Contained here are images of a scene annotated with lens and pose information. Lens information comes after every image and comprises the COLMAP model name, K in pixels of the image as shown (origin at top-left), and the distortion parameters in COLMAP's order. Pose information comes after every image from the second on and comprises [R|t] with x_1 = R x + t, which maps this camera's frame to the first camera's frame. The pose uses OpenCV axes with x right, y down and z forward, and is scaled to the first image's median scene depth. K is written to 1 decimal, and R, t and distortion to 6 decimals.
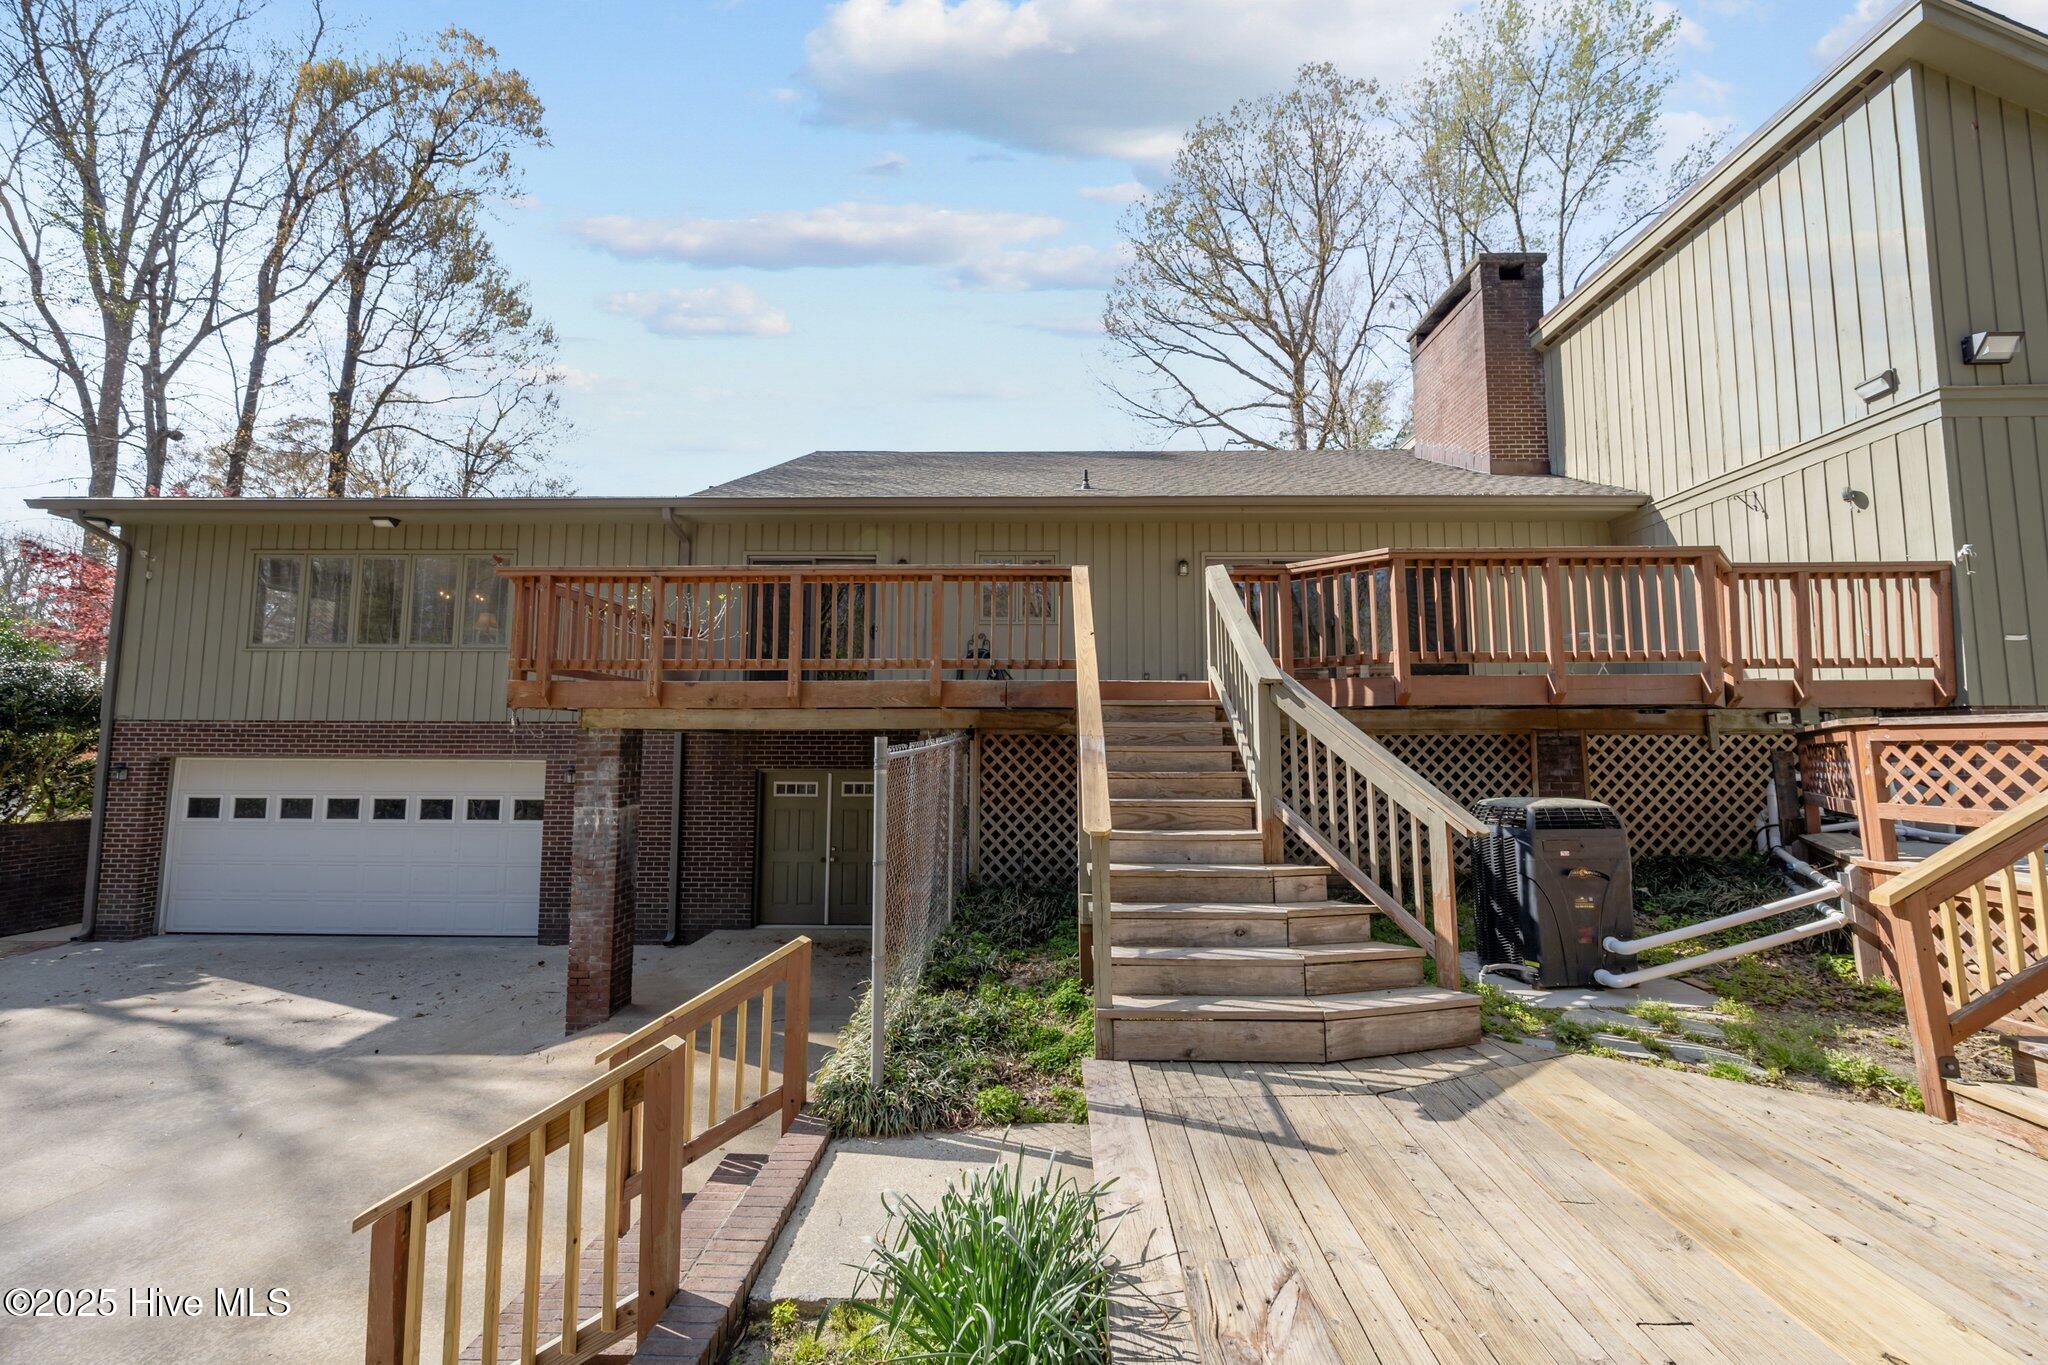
lens RADIAL K [[820.6, 0, 1027.0], [0, 820.6, 679.6], [0, 0, 1]] dist [0.003206, 0.000173]
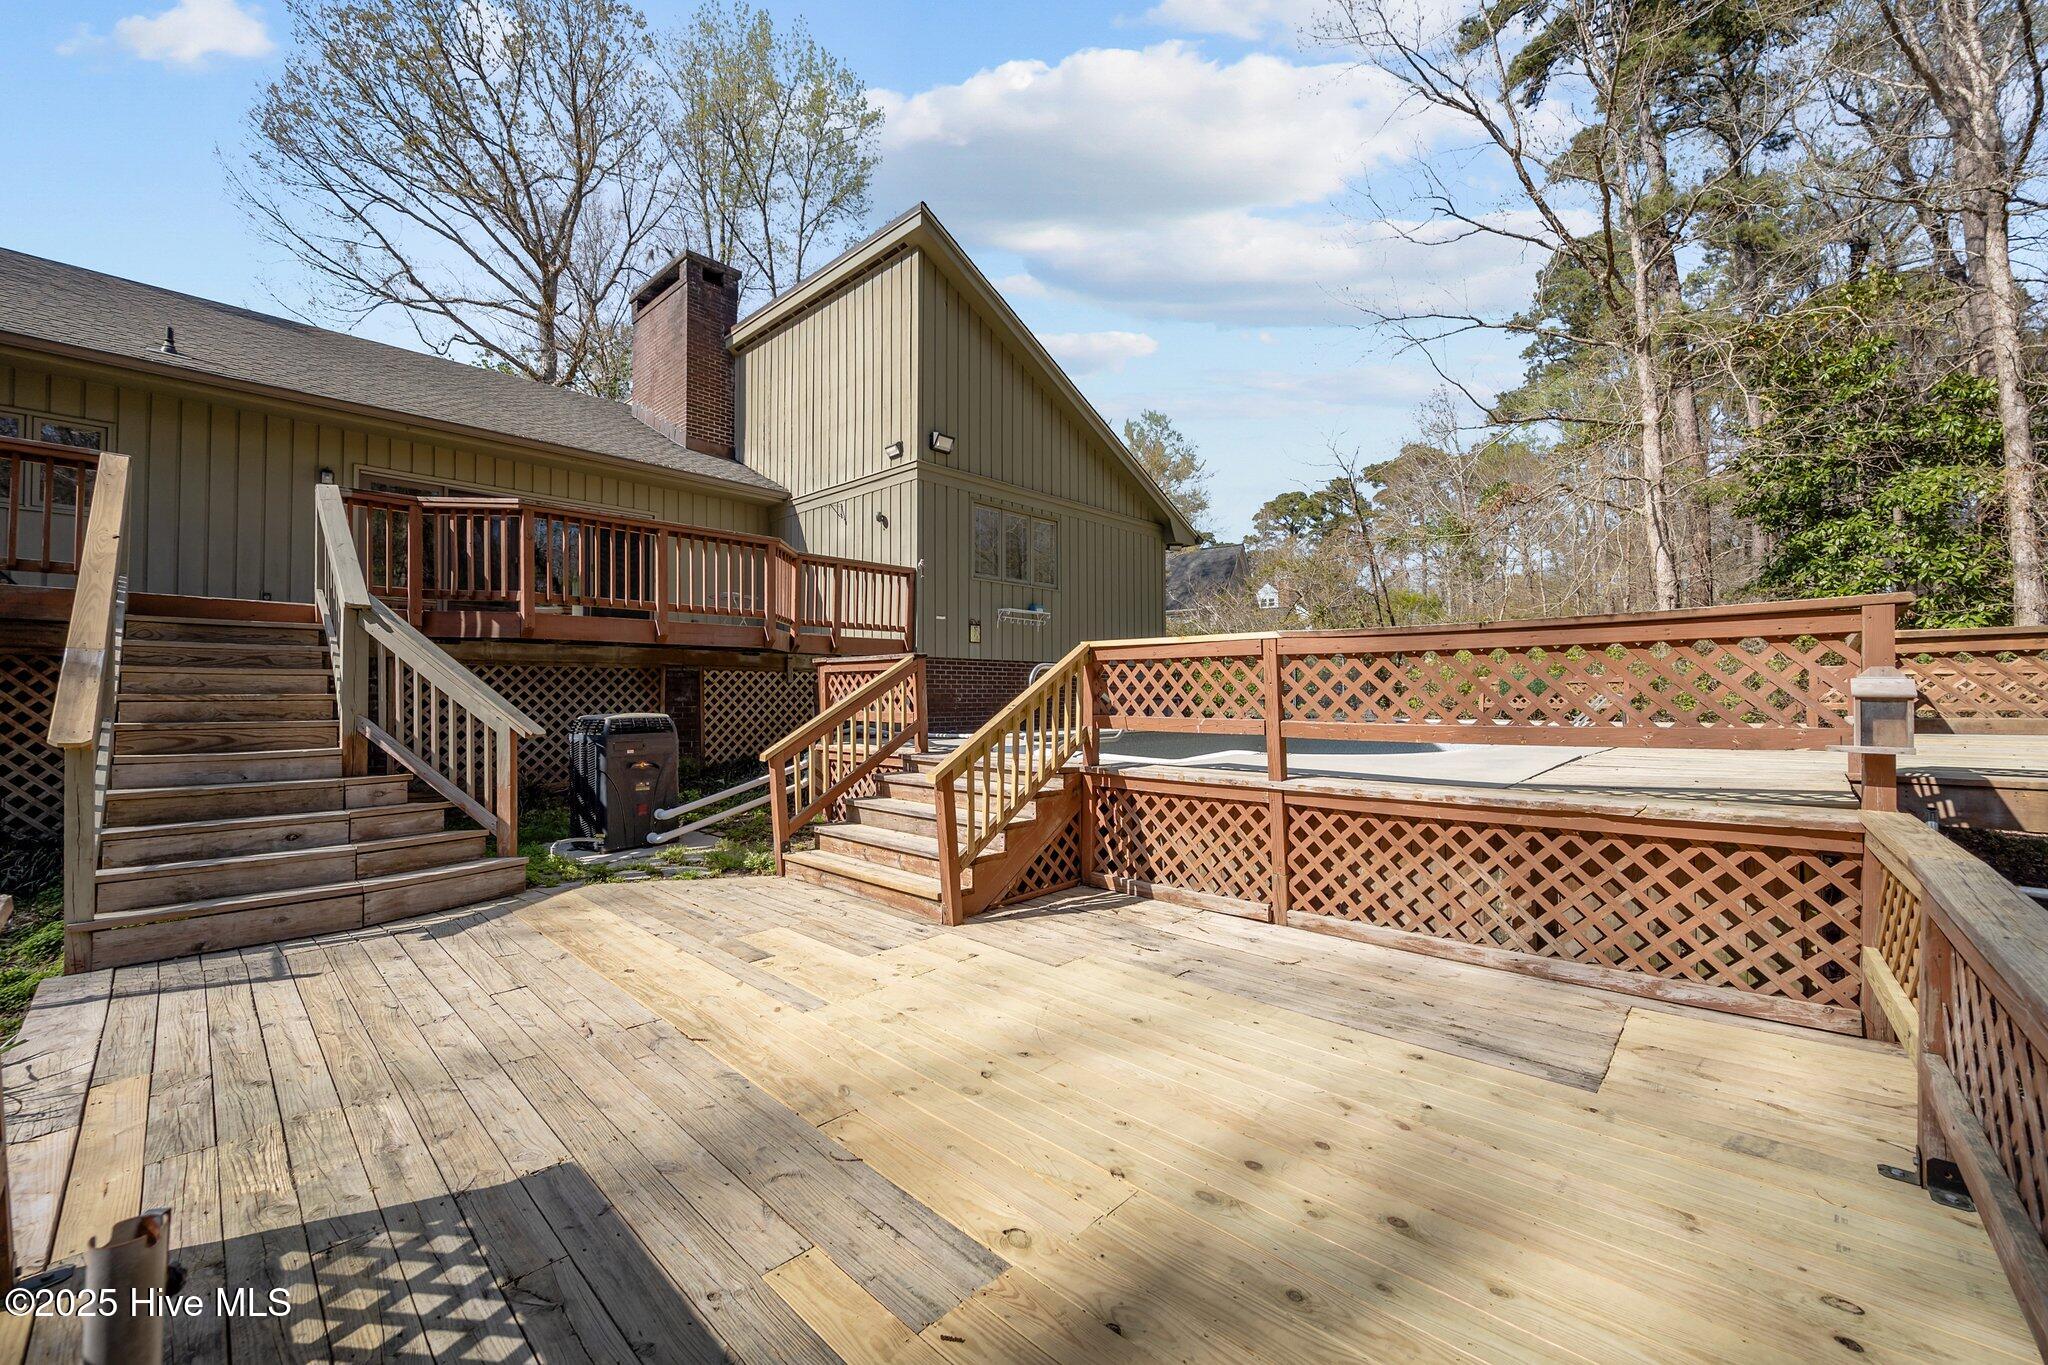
lens RADIAL K [[815.9, 0, 1036.7], [0, 815.9, 686.6], [0, 0, 1]] dist [0.002401, -0.000238]
pose [[0.667900, 0.007141, 0.744217, 0.074129], [-0.061322, 0.997082, 0.045466, 0.002558], [-0.741720, -0.076004, 0.666389, -0.274774]]
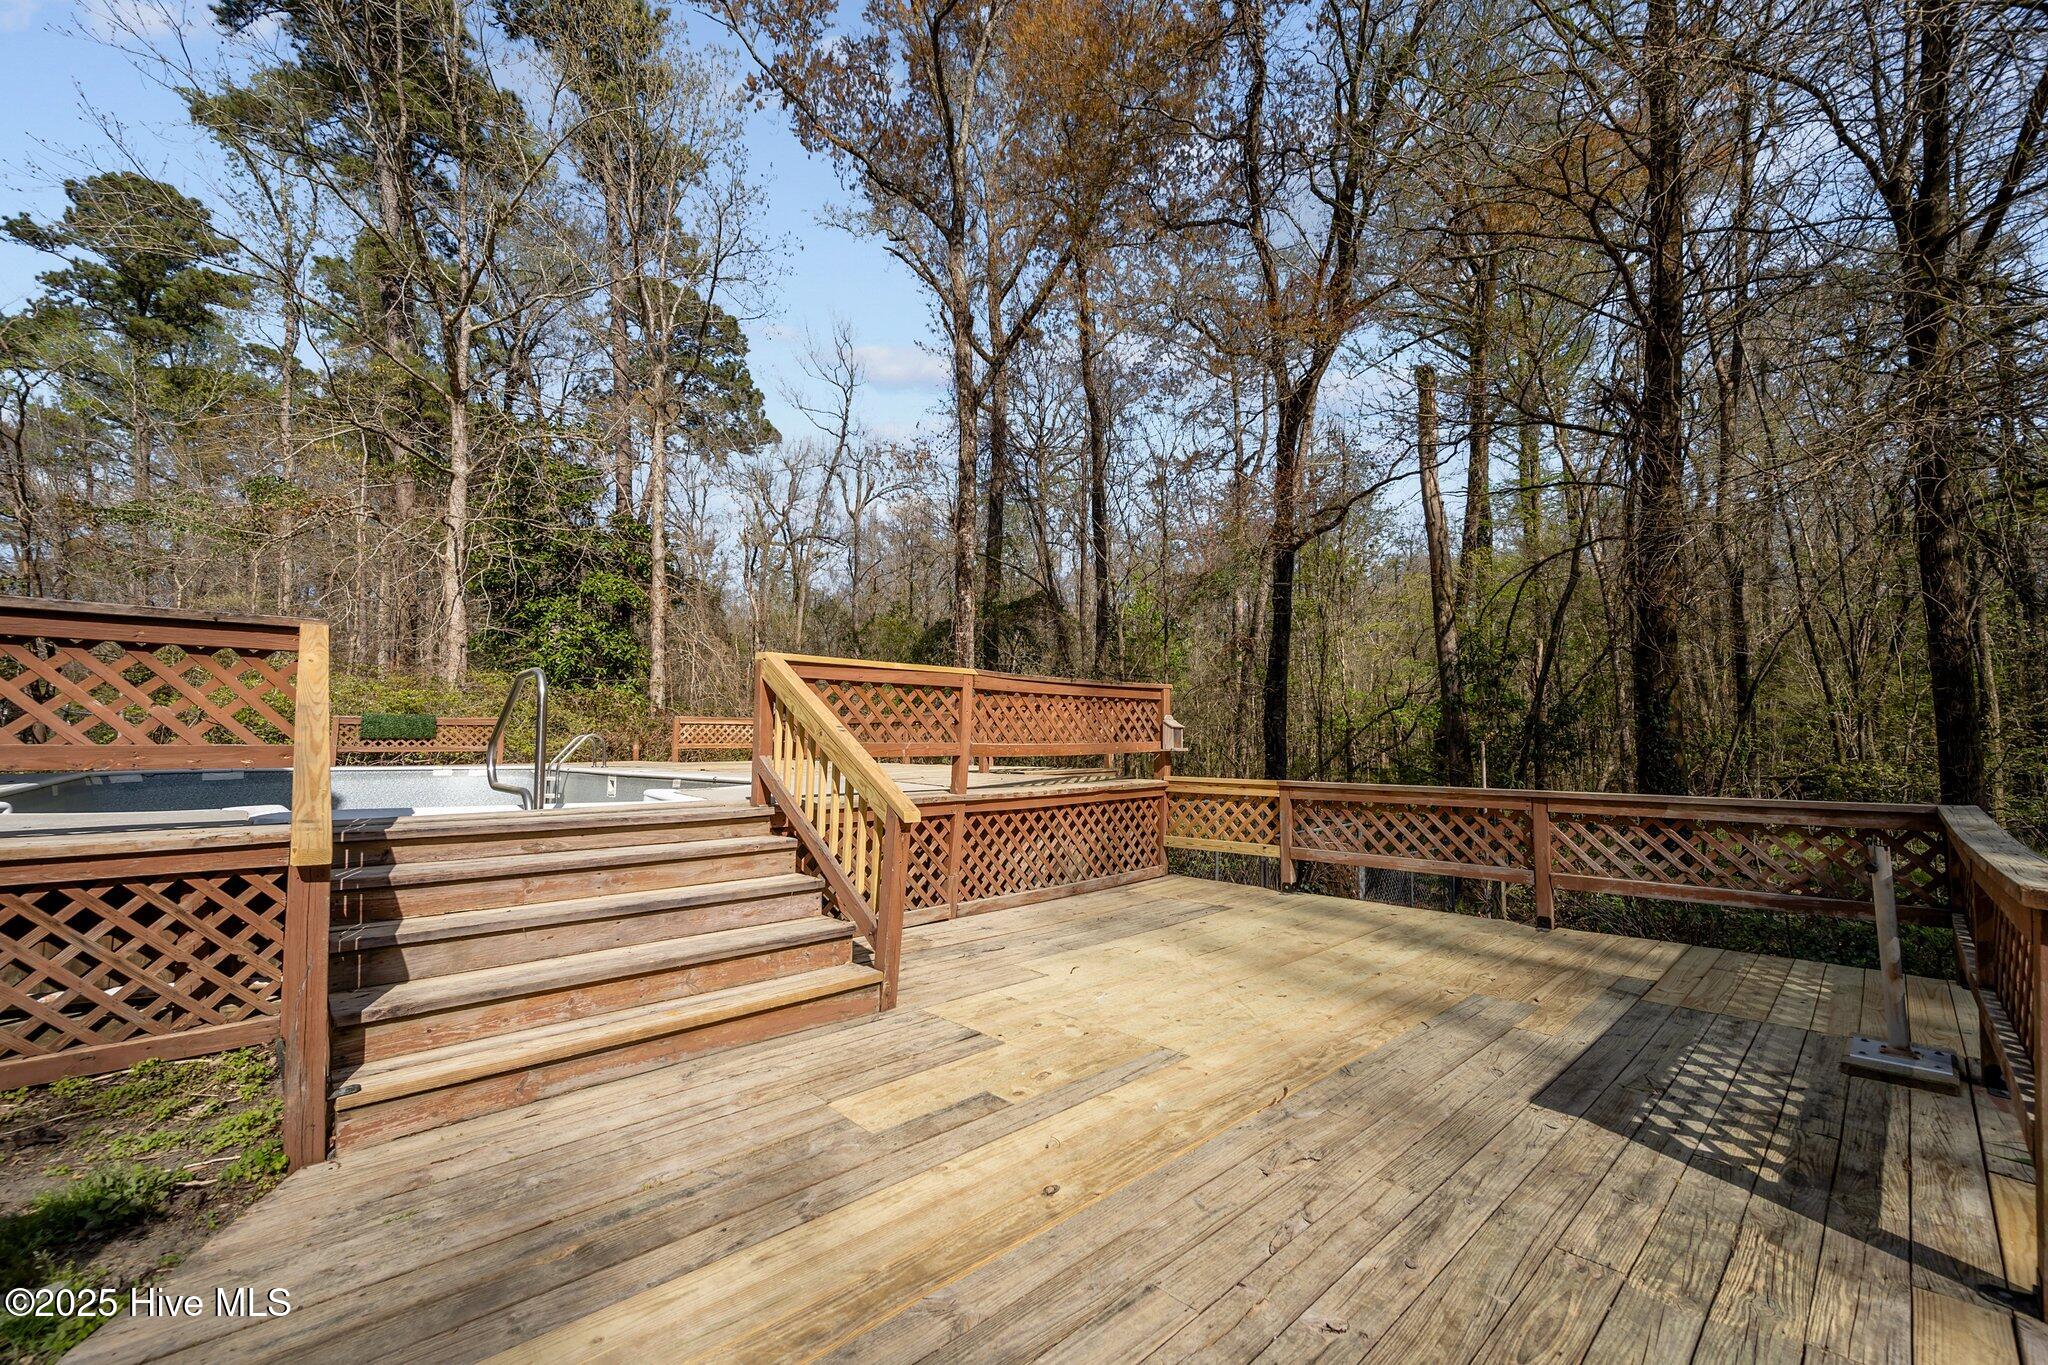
lens RADIAL K [[799.5, 0, 1051.1], [0, 799.5, 743.0], [0, 0, 1]] dist [-0.007776, -0.000067]
pose [[-0.717617, 0.002494, 0.696433, 0.098679], [-0.058364, 0.996261, -0.063707, 0.091395], [-0.693988, -0.086364, -0.714788, 0.516230]]
